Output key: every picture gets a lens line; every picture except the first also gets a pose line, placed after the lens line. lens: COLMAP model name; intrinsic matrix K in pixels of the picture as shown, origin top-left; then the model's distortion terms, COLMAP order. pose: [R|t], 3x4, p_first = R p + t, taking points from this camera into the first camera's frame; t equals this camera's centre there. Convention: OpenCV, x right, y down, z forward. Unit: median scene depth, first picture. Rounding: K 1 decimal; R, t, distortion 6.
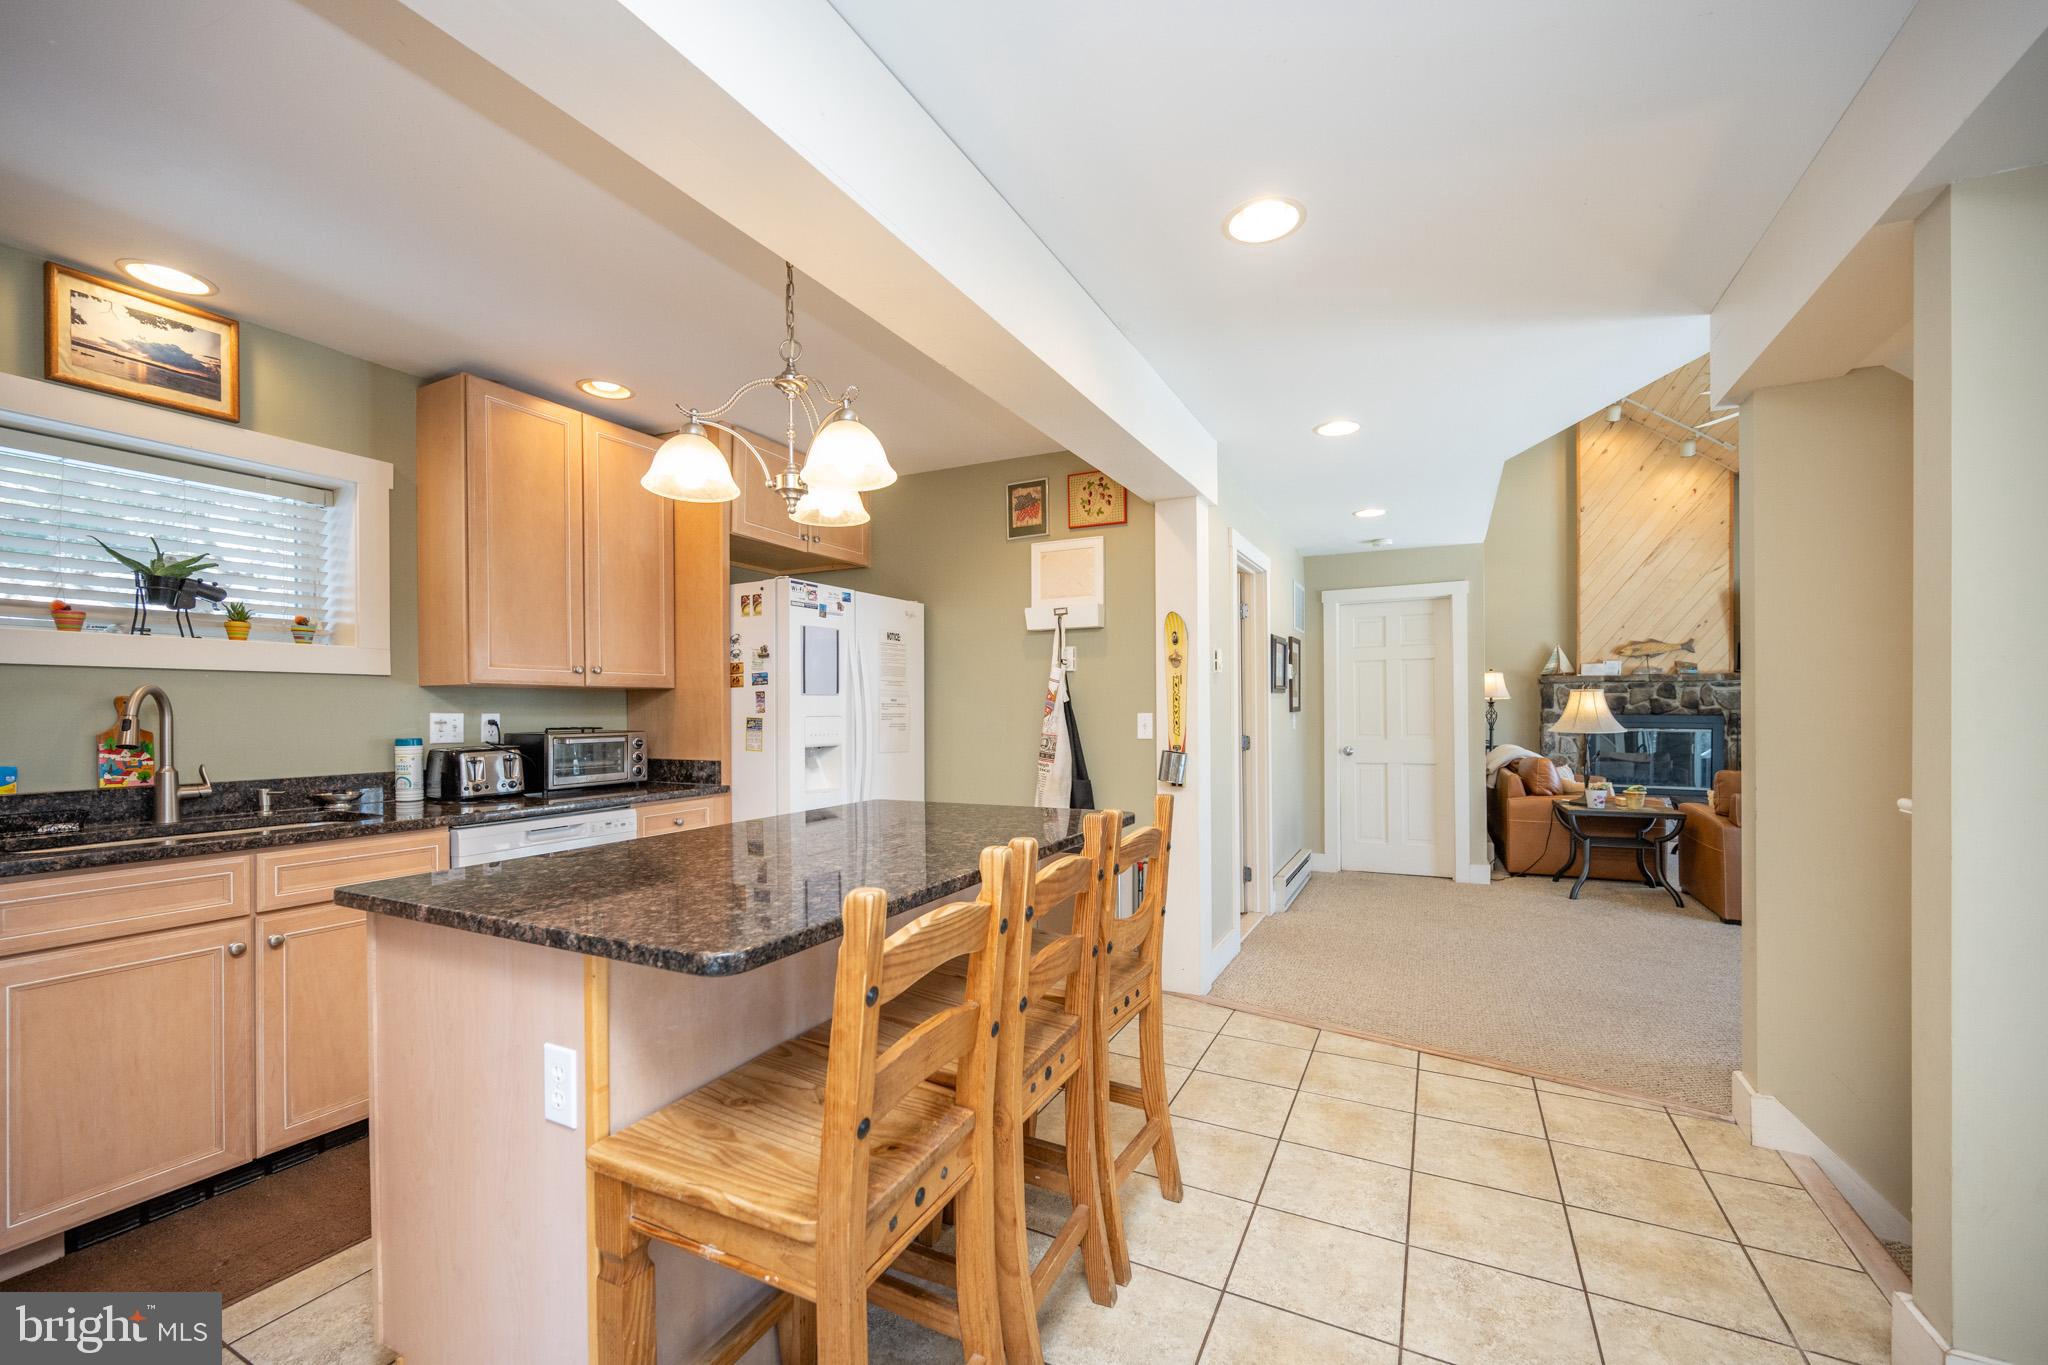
lens RADIAL K [[831.1, 0, 1017.7], [0, 831.1, 715.0], [0, 0, 1]] dist [0.009377, 0.000087]
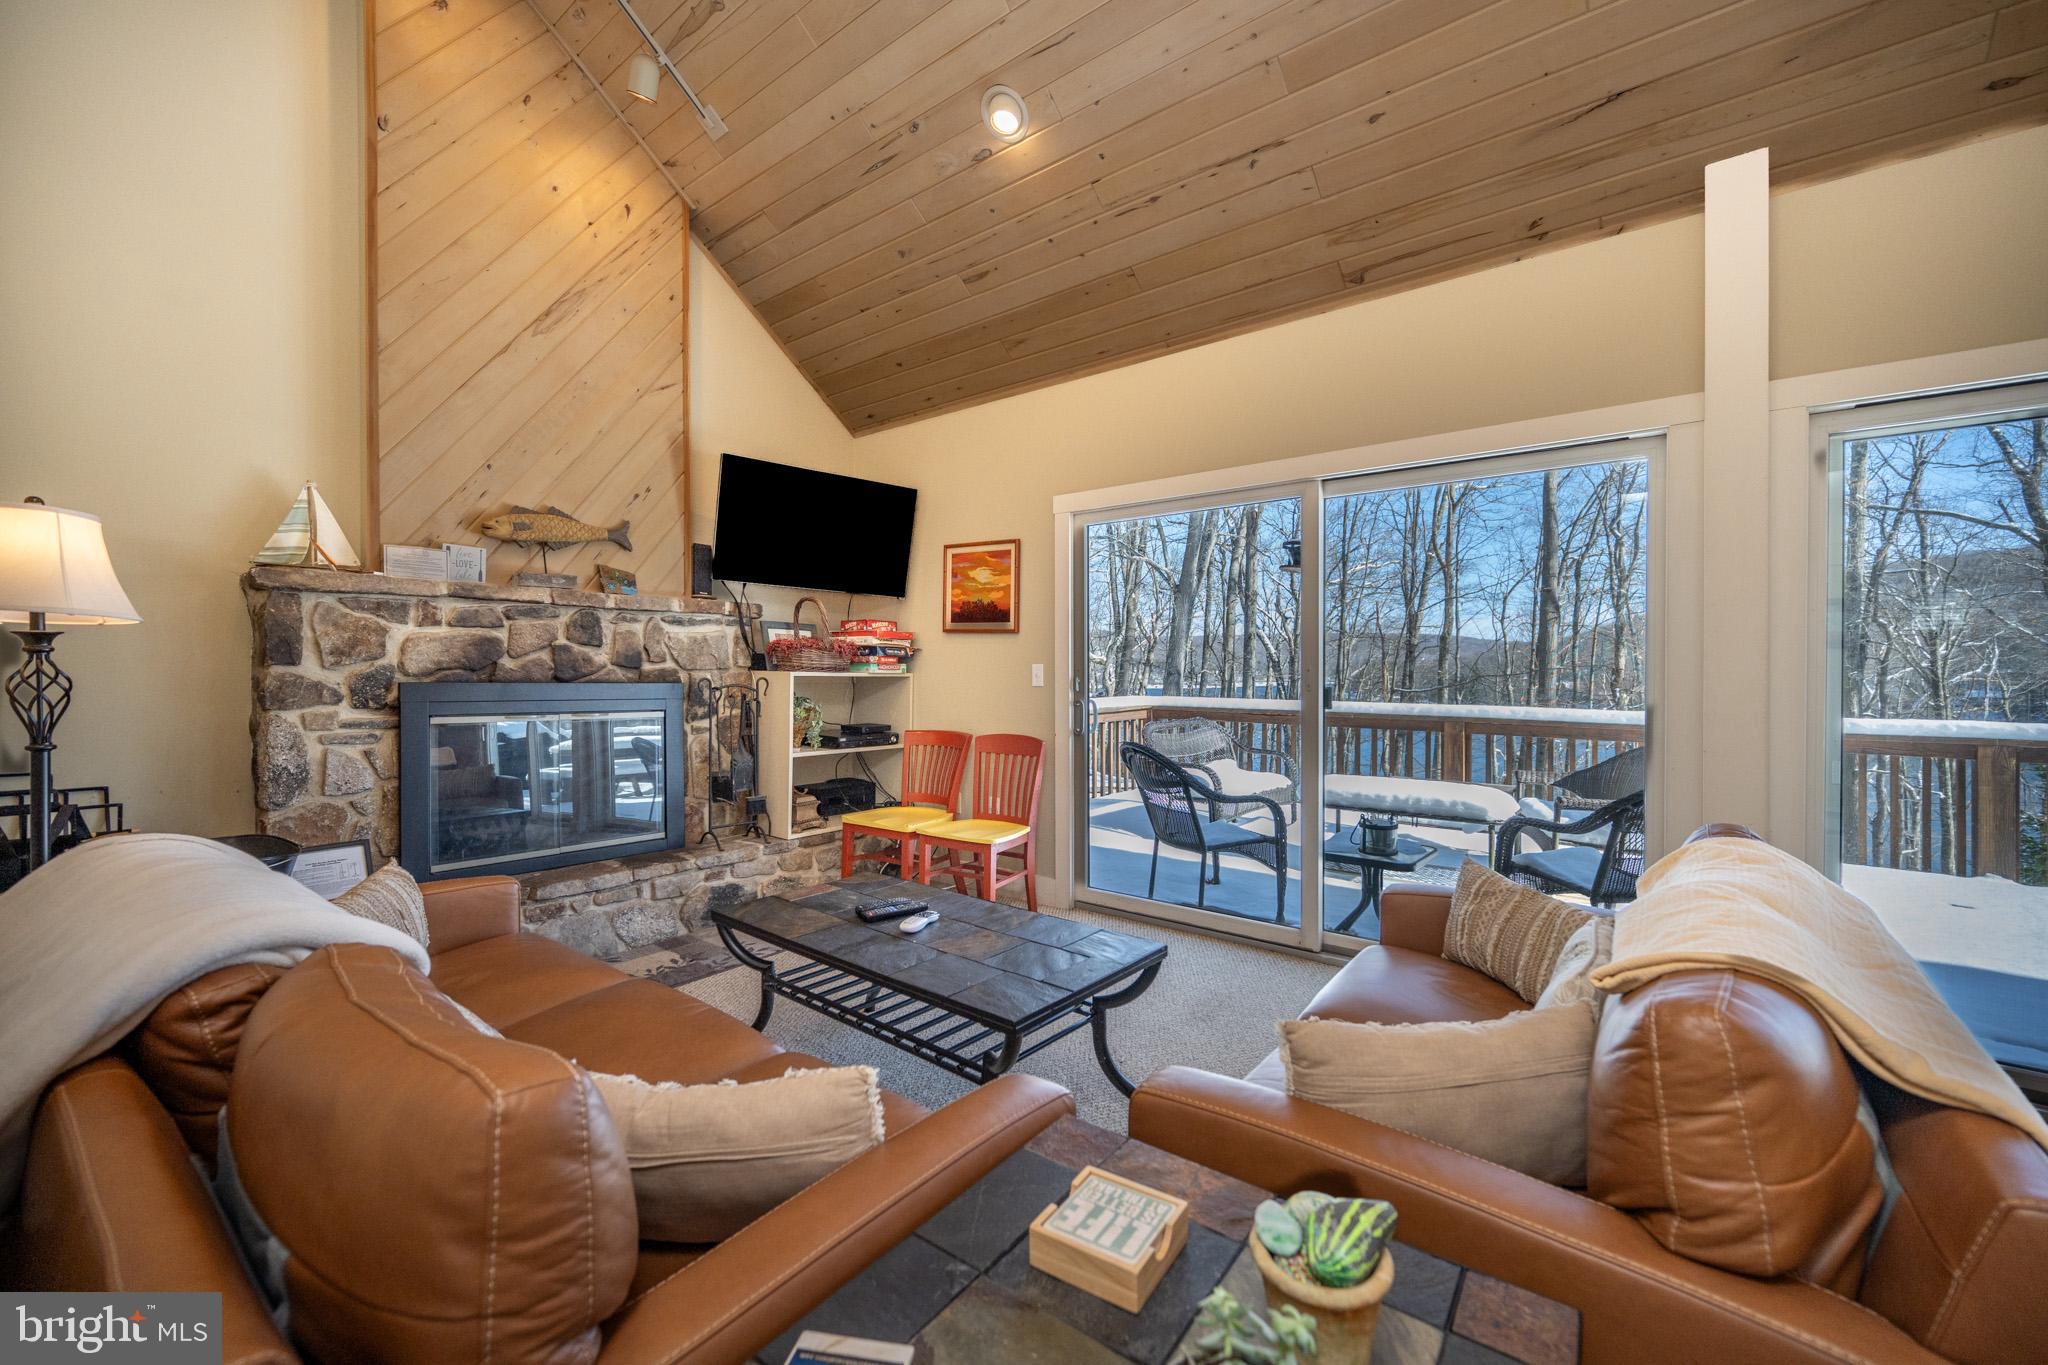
lens RADIAL K [[796.1, 0, 1025.0], [0, 796.1, 683.3], [0, 0, 1]] dist [-0.000954, -0.000080]
pose [[0.187783, -0.009563, 0.982164, 0.400353], [0.005766, 0.999946, 0.008633, -0.002049], [-0.982194, 0.004042, 0.187828, 0.684970]]
